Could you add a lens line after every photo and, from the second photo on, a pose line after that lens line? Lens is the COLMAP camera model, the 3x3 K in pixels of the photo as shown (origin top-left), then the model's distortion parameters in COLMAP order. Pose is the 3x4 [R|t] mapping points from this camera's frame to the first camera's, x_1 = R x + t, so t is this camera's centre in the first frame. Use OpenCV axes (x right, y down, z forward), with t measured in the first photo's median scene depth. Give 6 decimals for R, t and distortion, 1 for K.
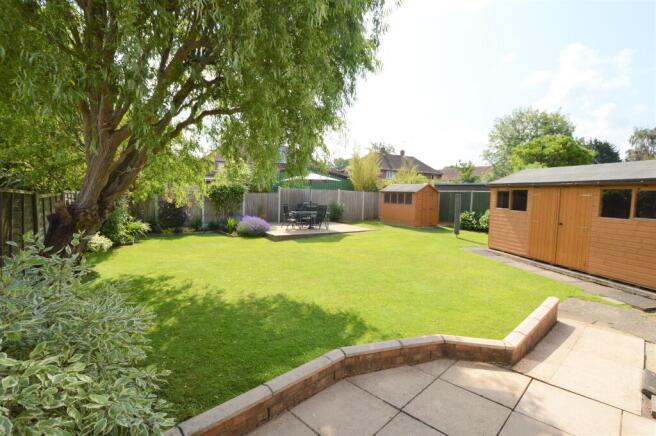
lens RADIAL K [[320.0, 0, 326.3], [0, 320.0, 219.2], [0, 0, 1]] dist [-0.002758, -0.000193]
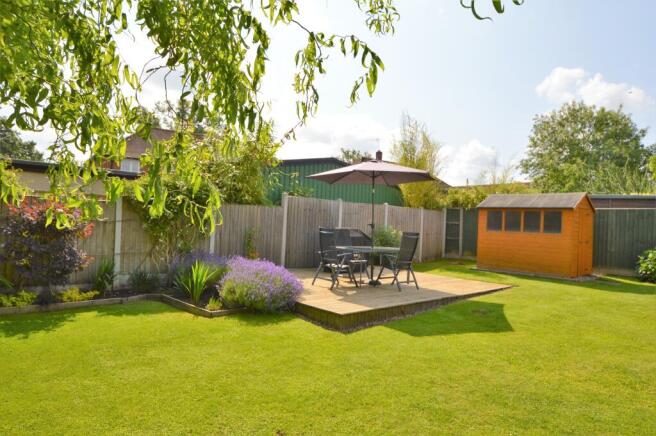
lens RADIAL K [[432.3, 0, 326.9], [0, 432.3, 219.9], [0, 0, 1]] dist [-0.011435, -0.003241]
pose [[0.990107, 0.013071, 0.139706, -0.183928], [-0.001535, 0.996601, -0.082360, -0.010681], [-0.140308, 0.081331, 0.986762, 0.389168]]
